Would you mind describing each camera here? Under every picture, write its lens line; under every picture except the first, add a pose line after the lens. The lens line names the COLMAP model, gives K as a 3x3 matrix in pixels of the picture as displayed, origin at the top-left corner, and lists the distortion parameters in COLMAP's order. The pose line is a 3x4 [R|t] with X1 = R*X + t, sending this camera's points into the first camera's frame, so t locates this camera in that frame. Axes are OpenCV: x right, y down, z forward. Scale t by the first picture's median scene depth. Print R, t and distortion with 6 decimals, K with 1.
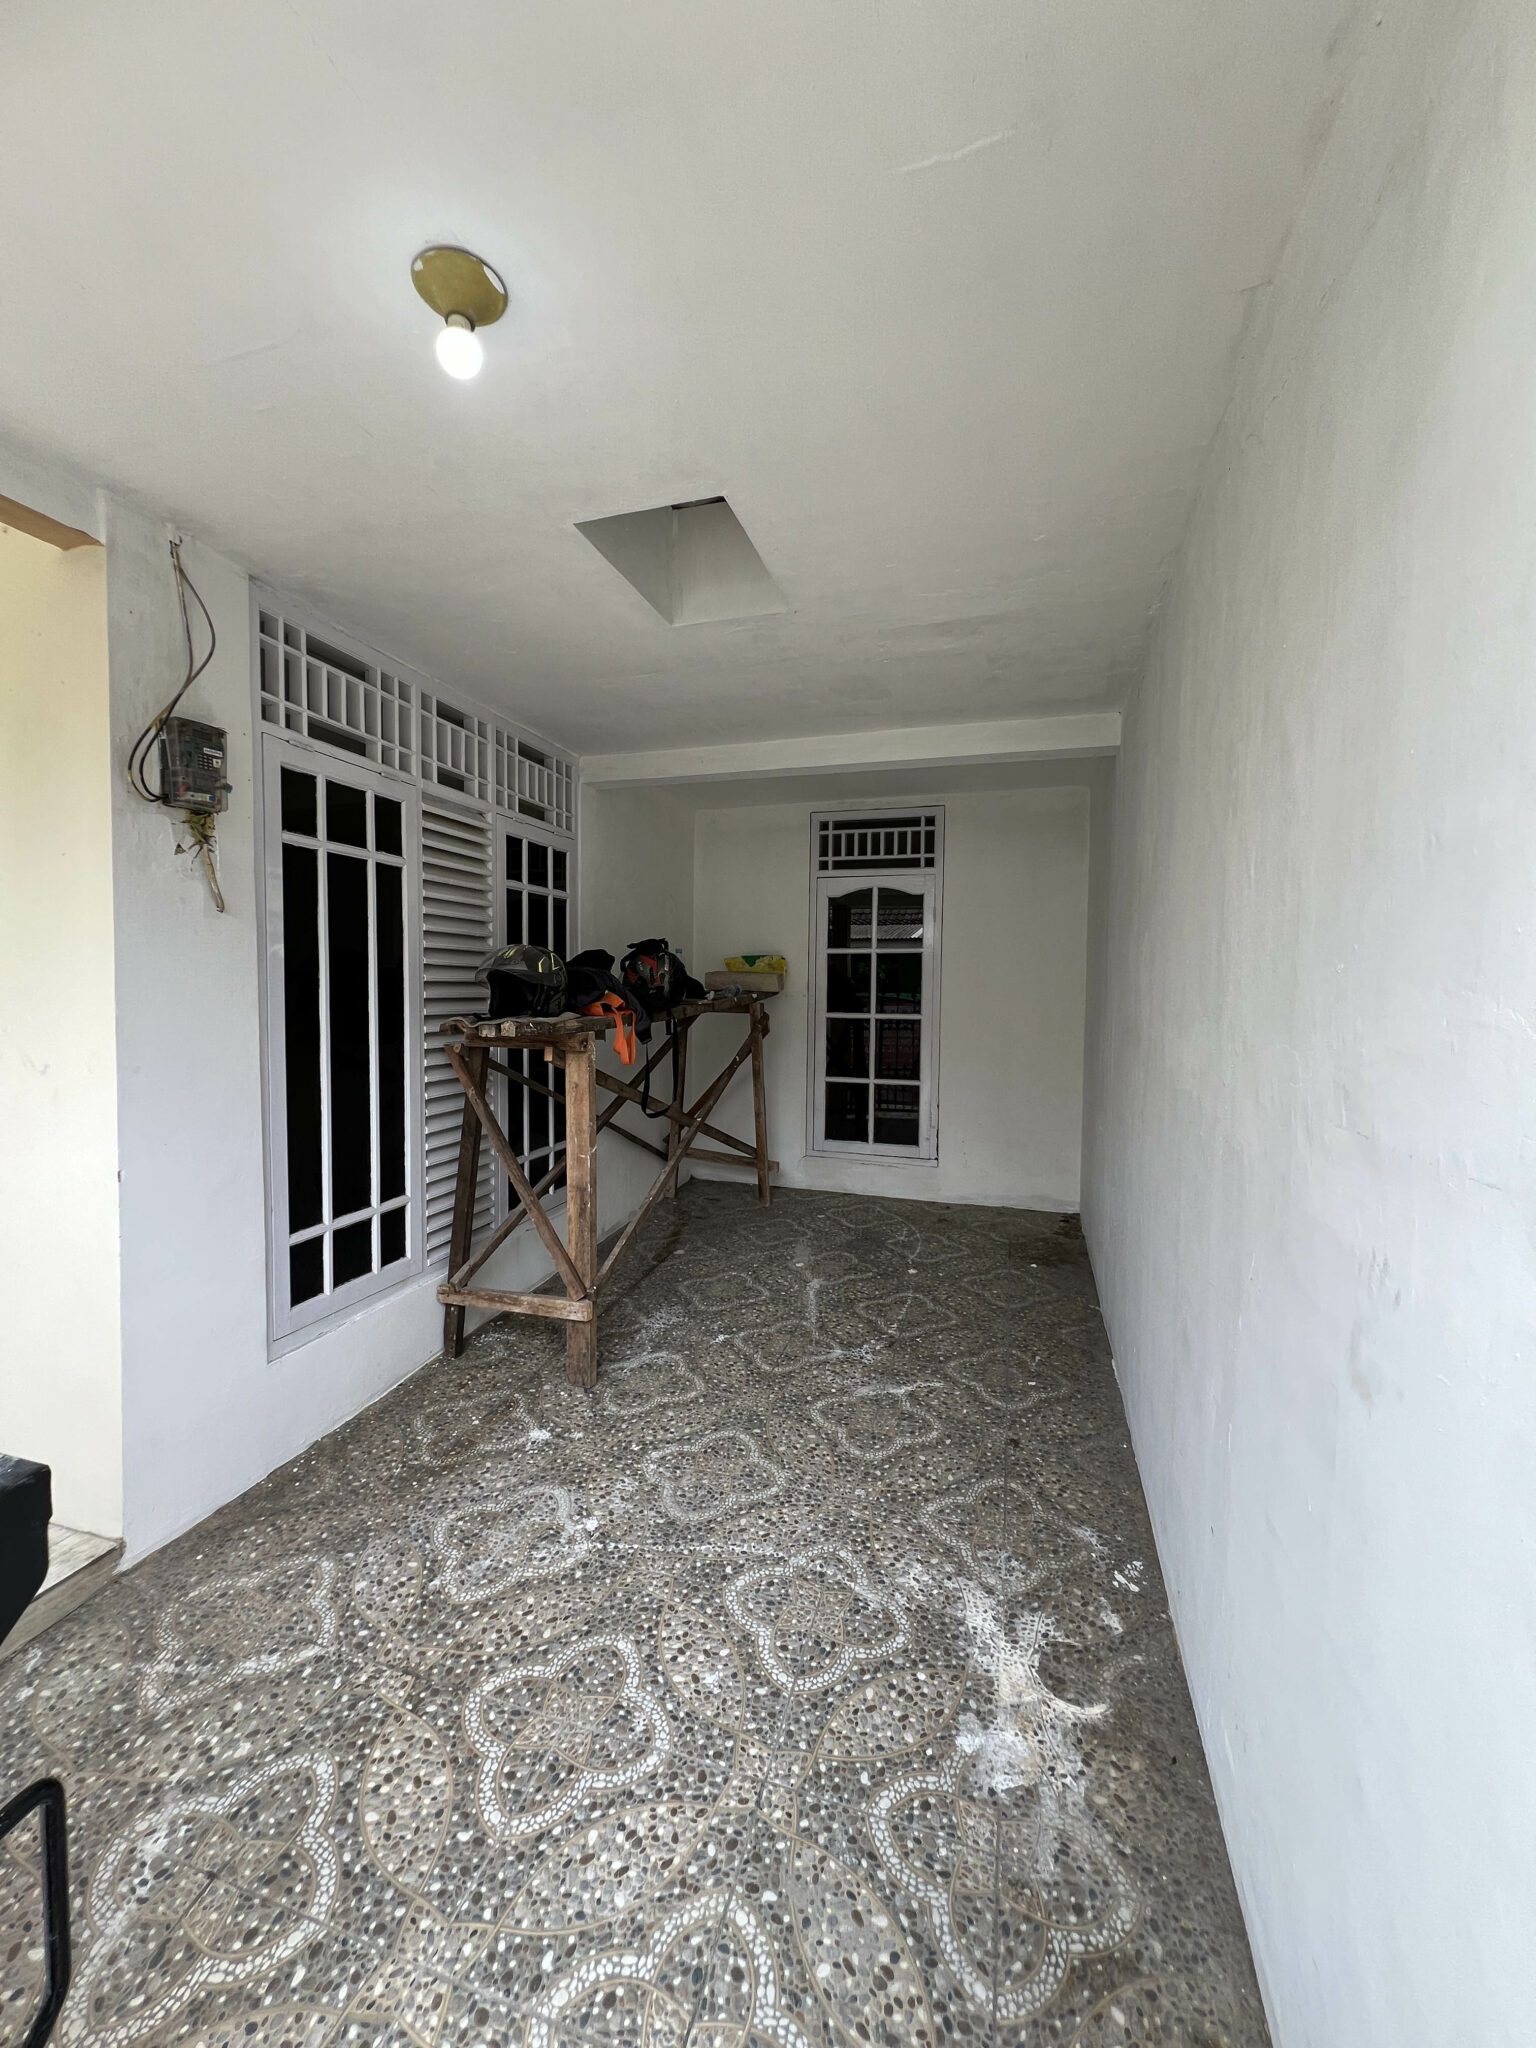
lens RADIAL K [[820.1, 0, 771.0], [0, 820.1, 1023.0], [0, 0, 1]] dist [-0.000214, 0.000373]
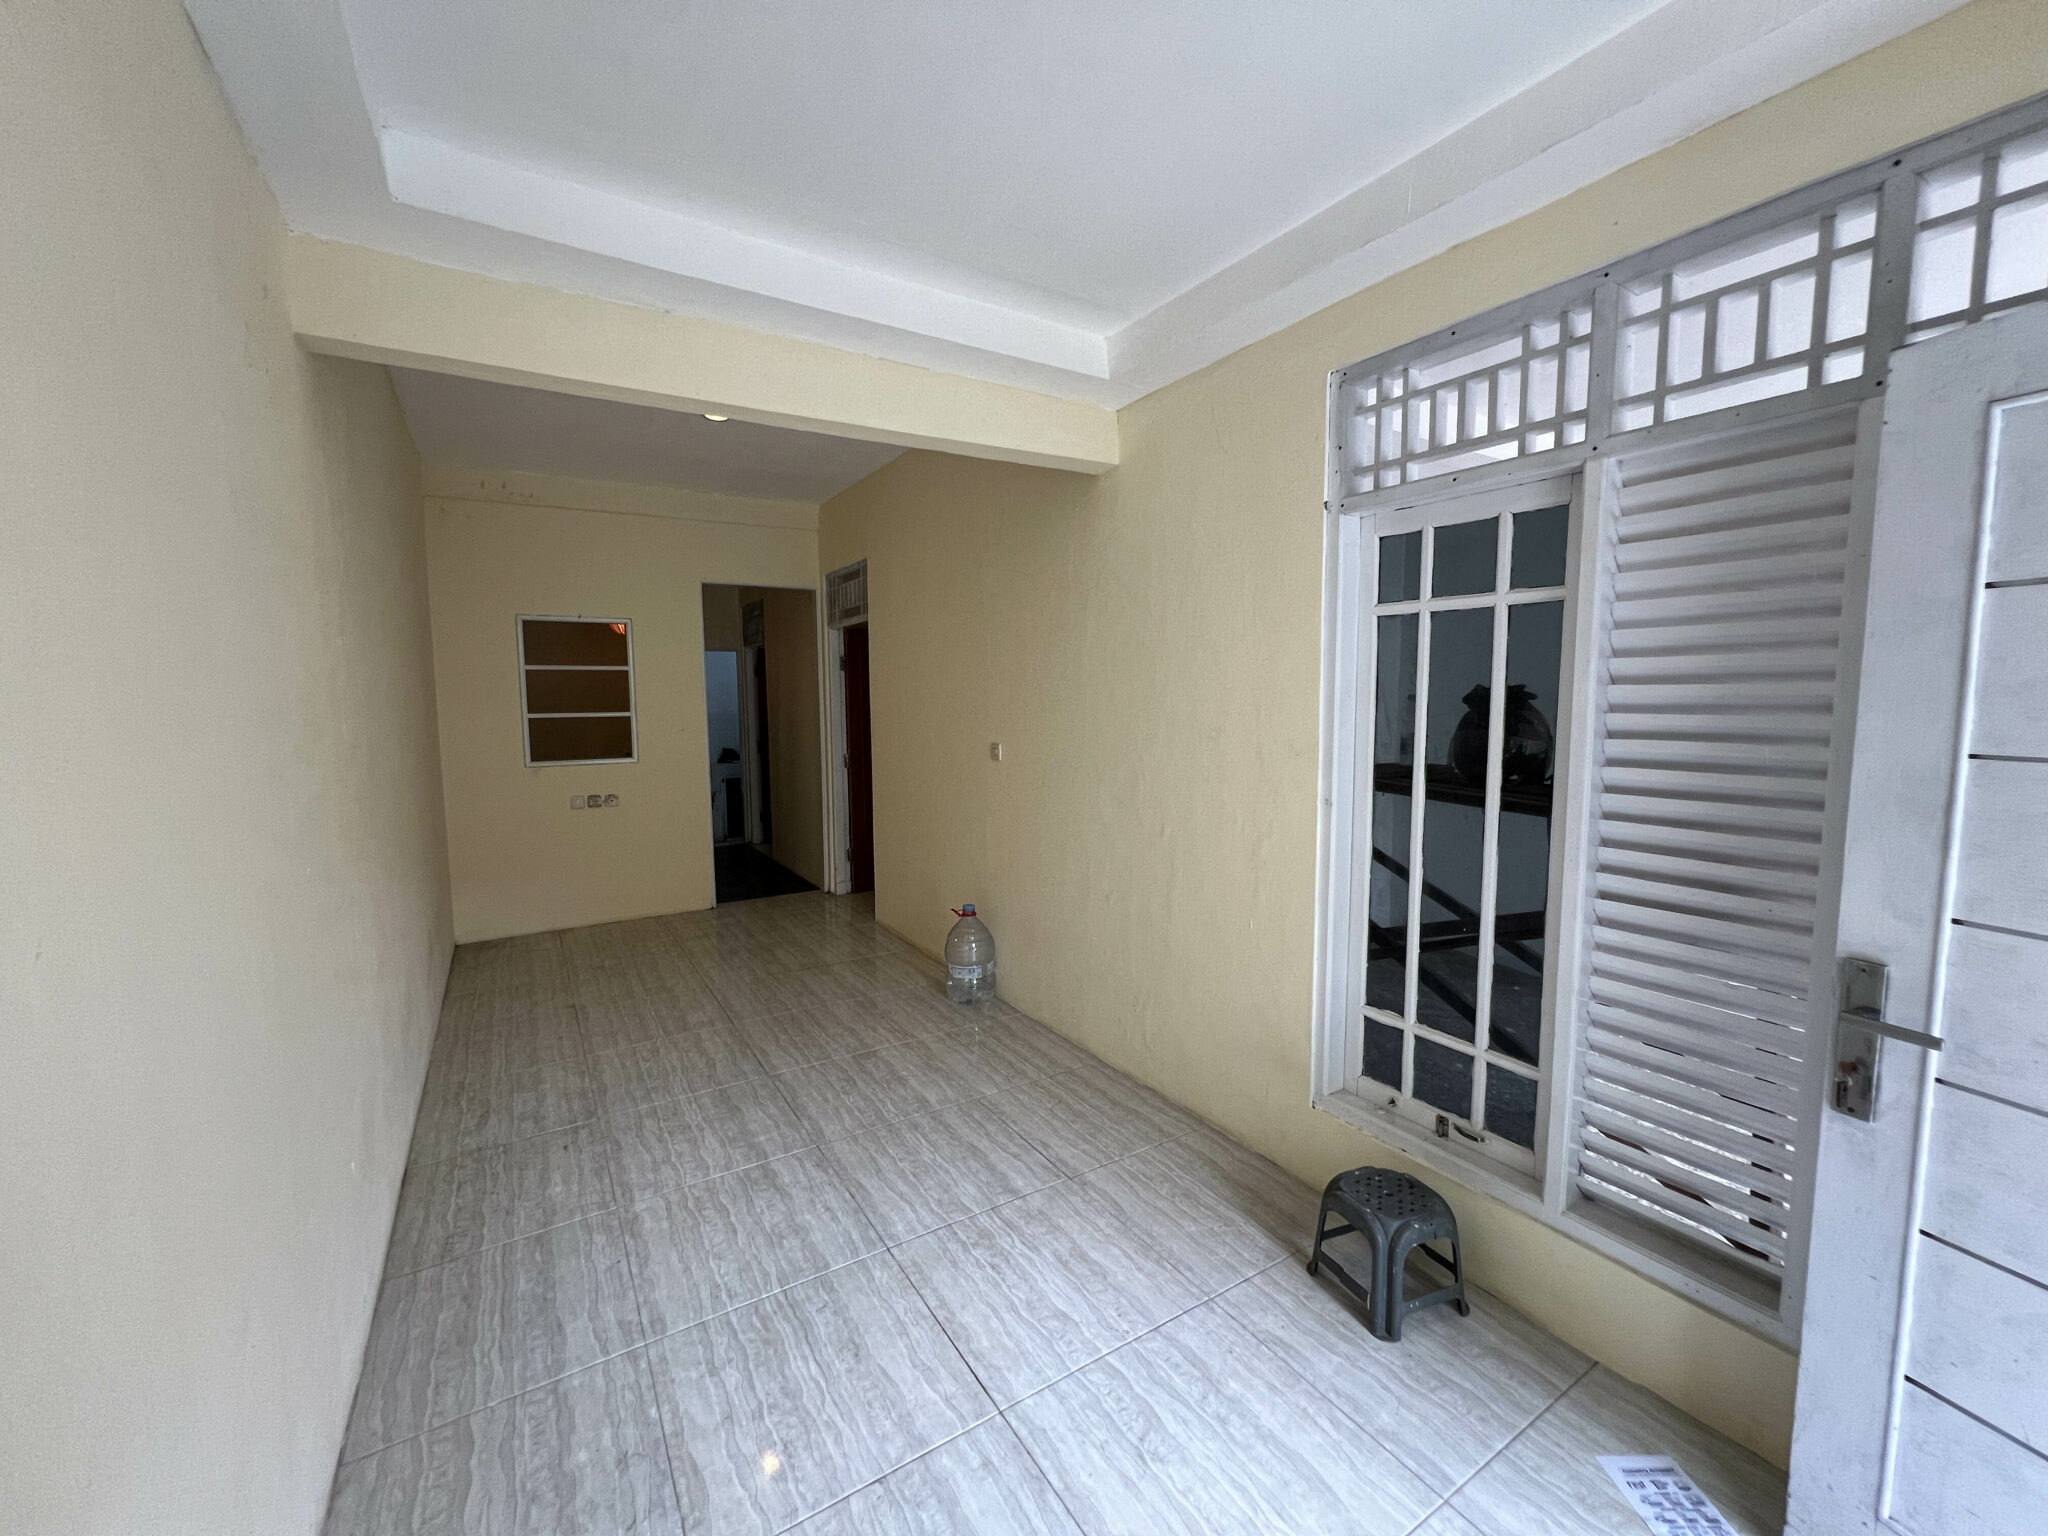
lens RADIAL K [[820.1, 0, 1030.1], [0, 820.1, 768.7], [0, 0, 1]] dist [-0.000214, 0.000373]
pose [[-0.661702, 0.066819, -0.746784, 0.415026], [-0.036176, 0.992016, 0.120815, -0.134937], [0.748894, 0.106959, -0.654001, 1.295090]]
